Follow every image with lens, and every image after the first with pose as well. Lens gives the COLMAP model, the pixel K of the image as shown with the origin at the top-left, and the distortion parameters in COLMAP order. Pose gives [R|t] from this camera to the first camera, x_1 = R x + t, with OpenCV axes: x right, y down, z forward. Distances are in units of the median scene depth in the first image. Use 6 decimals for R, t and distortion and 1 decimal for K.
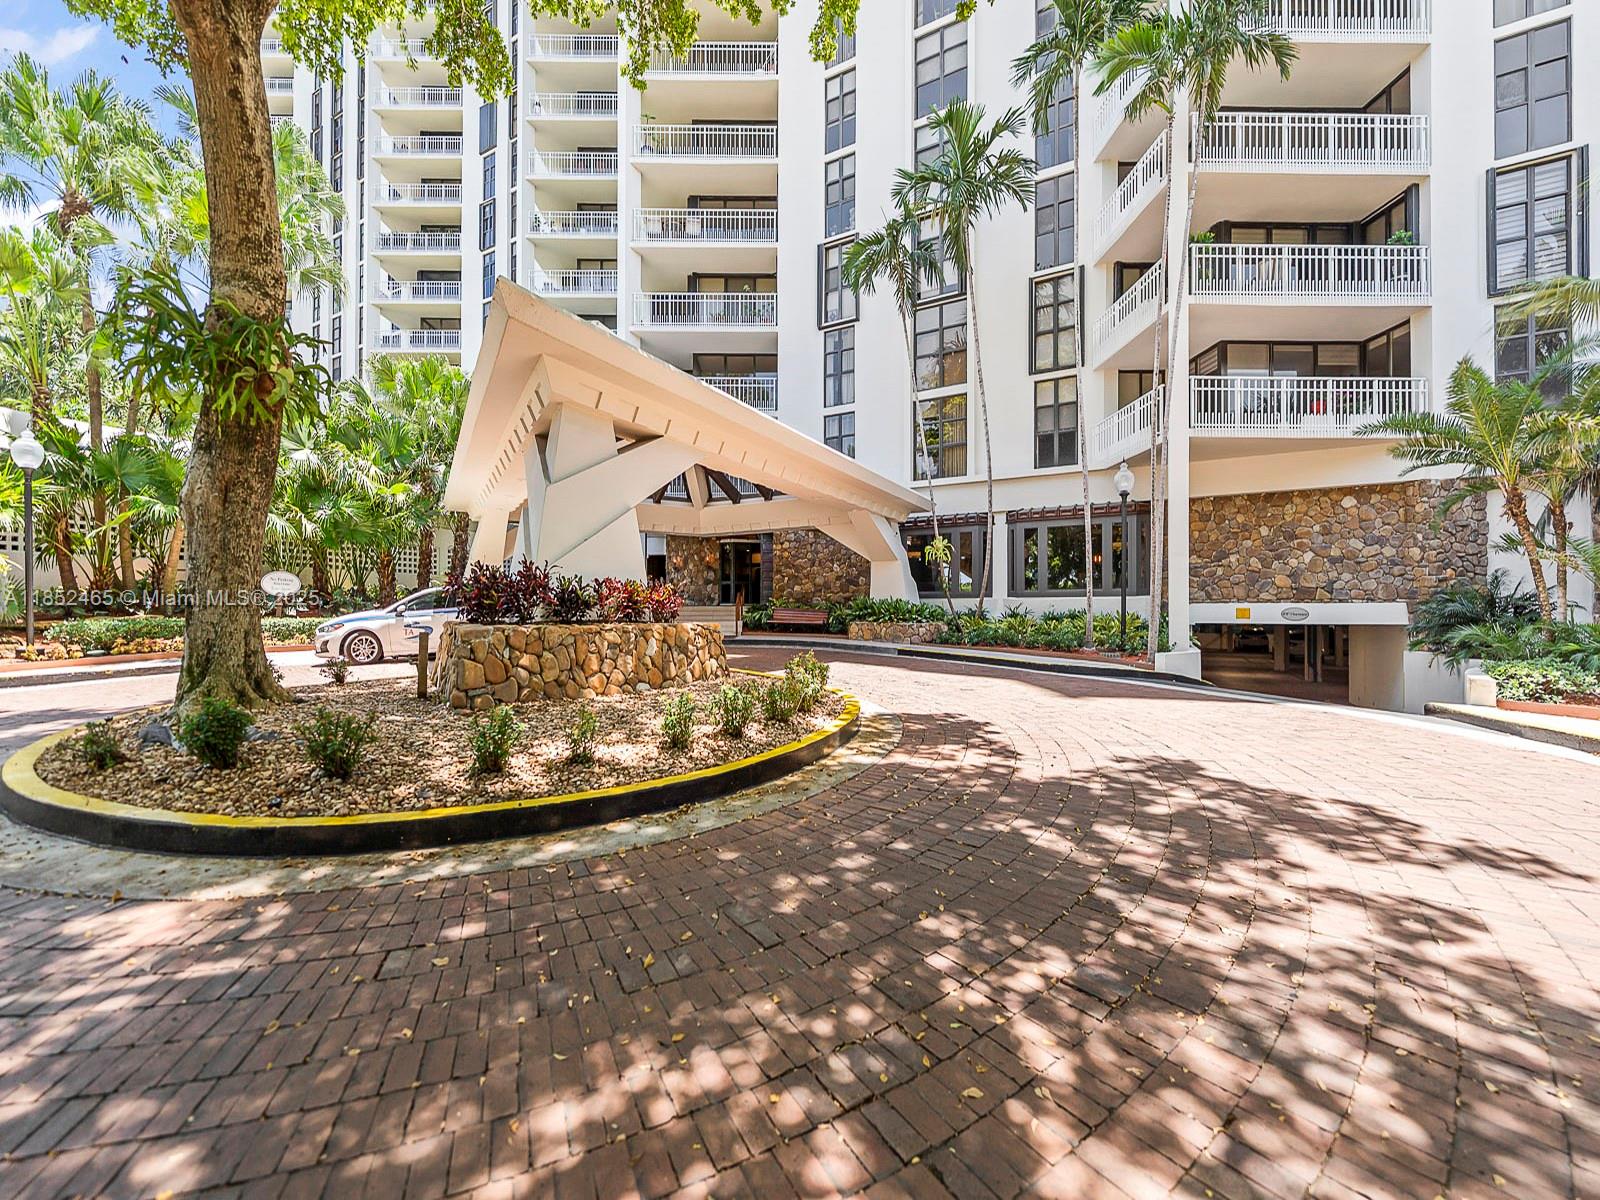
lens RADIAL K [[650.7, 0, 798.4], [0, 650.7, 607.3], [0, 0, 1]] dist [0.000276, -0.000543]
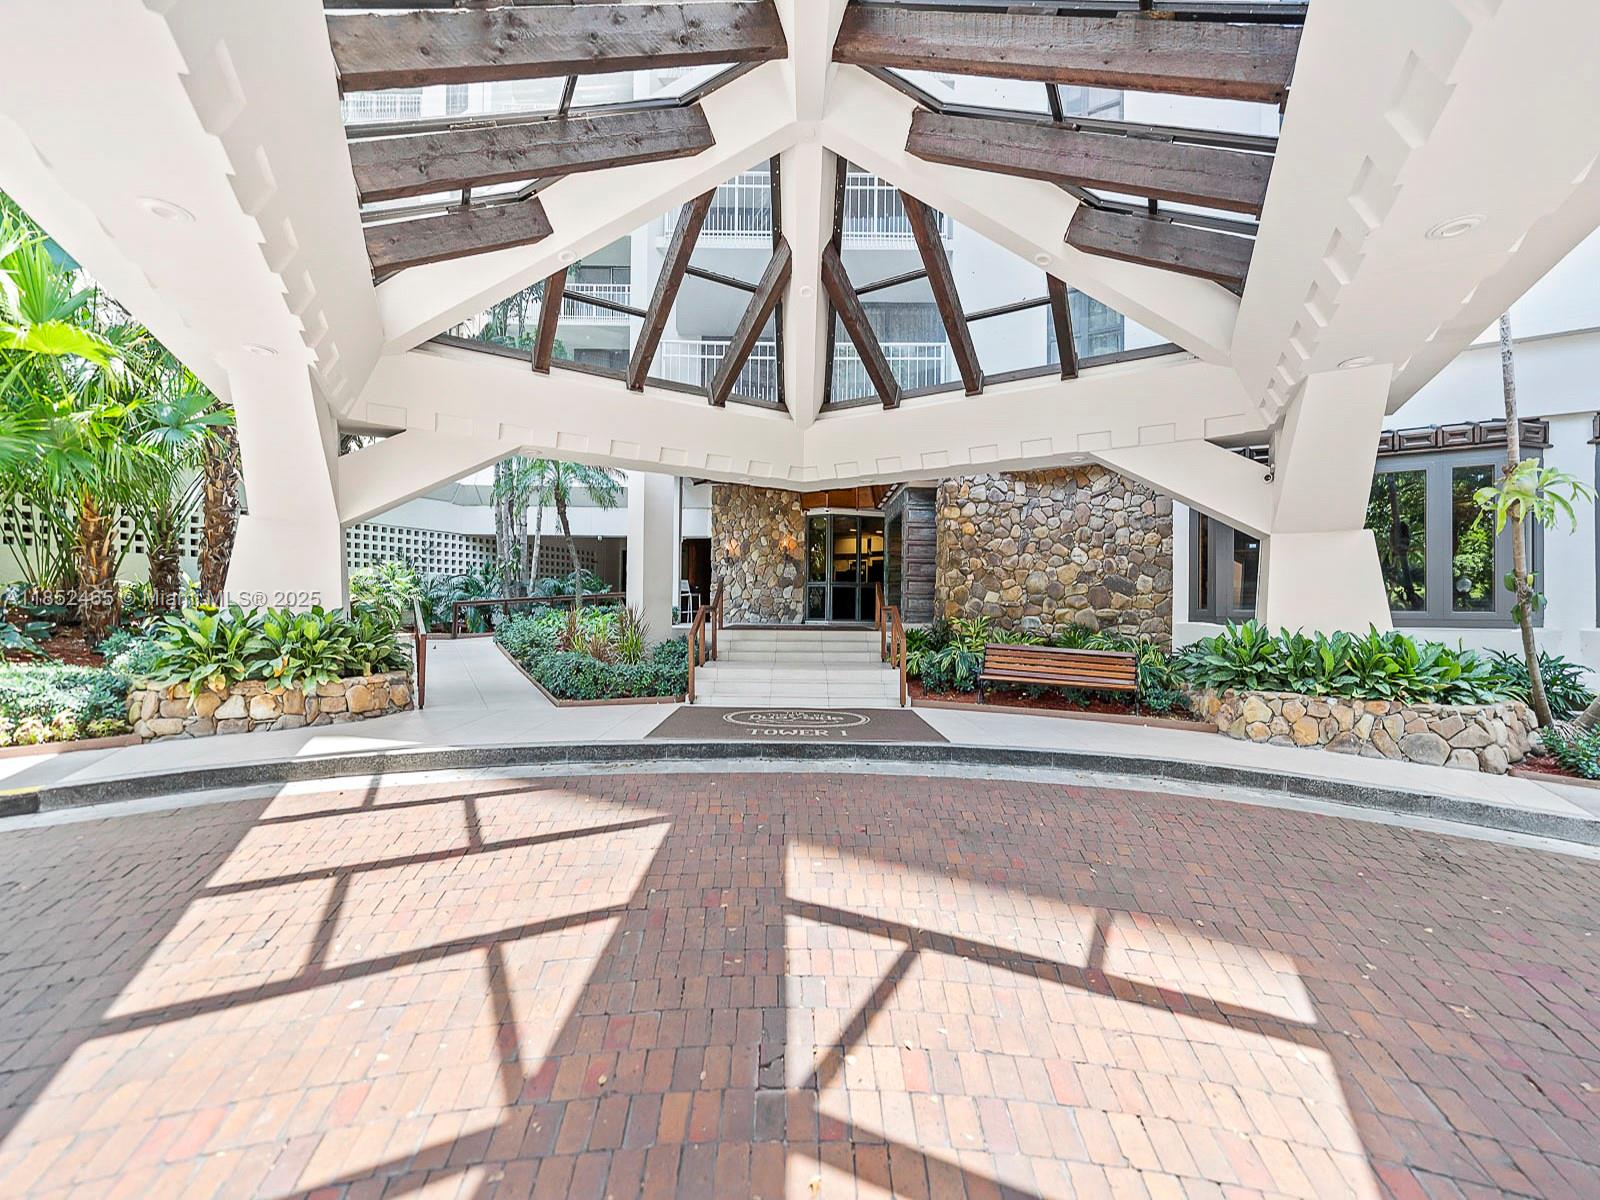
lens RADIAL K [[650.7, 0, 798.4], [0, 650.7, 607.3], [0, 0, 1]] dist [0.000276, -0.000543]
pose [[0.999669, 0.011402, -0.023047, -0.136219], [-0.011510, 0.999923, -0.004565, -0.017646], [0.022994, 0.004829, 0.999724, 0.505098]]
